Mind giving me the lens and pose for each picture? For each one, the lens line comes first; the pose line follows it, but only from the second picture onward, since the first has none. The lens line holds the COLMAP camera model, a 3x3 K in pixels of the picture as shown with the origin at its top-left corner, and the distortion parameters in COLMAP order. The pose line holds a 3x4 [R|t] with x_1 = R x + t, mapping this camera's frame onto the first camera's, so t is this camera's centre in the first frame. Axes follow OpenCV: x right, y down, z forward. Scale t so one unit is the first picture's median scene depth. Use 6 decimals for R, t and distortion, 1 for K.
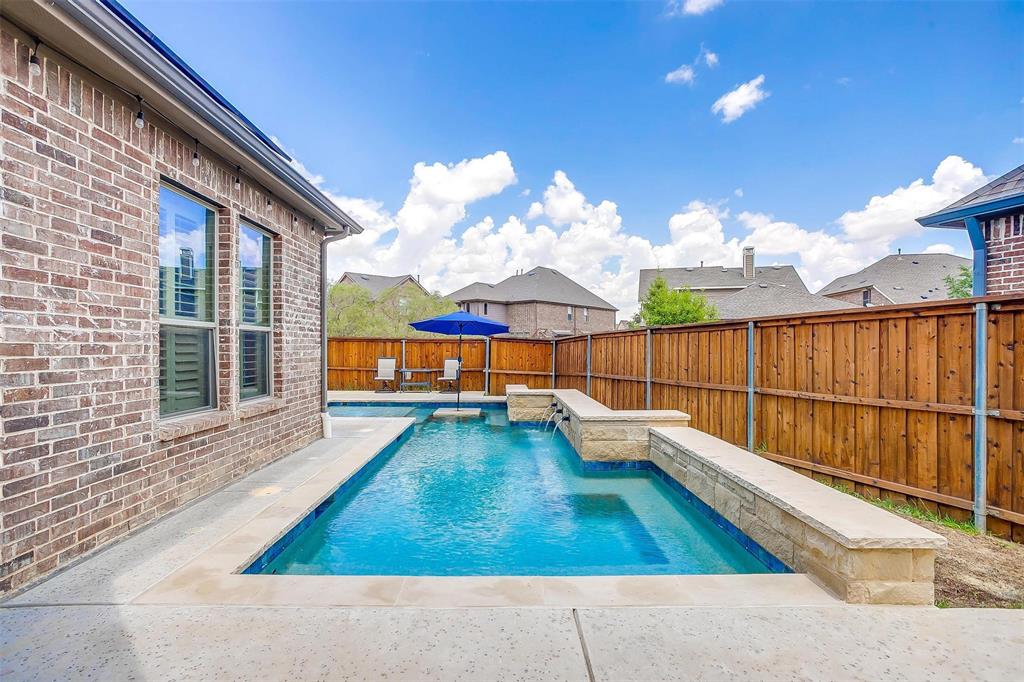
lens RADIAL K [[498.1, 0, 505.1], [0, 498.1, 349.5], [0, 0, 1]] dist [-0.045911, 0.020627]
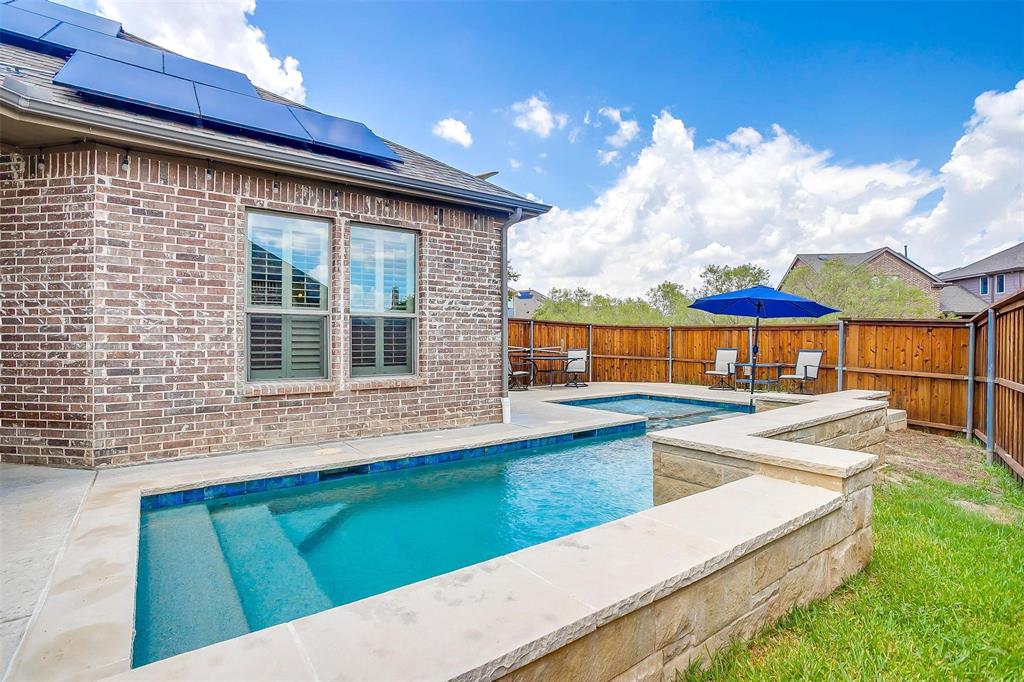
lens RADIAL K [[498.1, 0, 508.9], [0, 498.1, 339.5], [0, 0, 1]] dist [-0.045911, 0.020627]
pose [[0.576644, -0.003628, -0.816987, 0.941766], [-0.003487, 0.999970, -0.006901, 0.033715], [0.816988, 0.006829, 0.576615, 0.855093]]
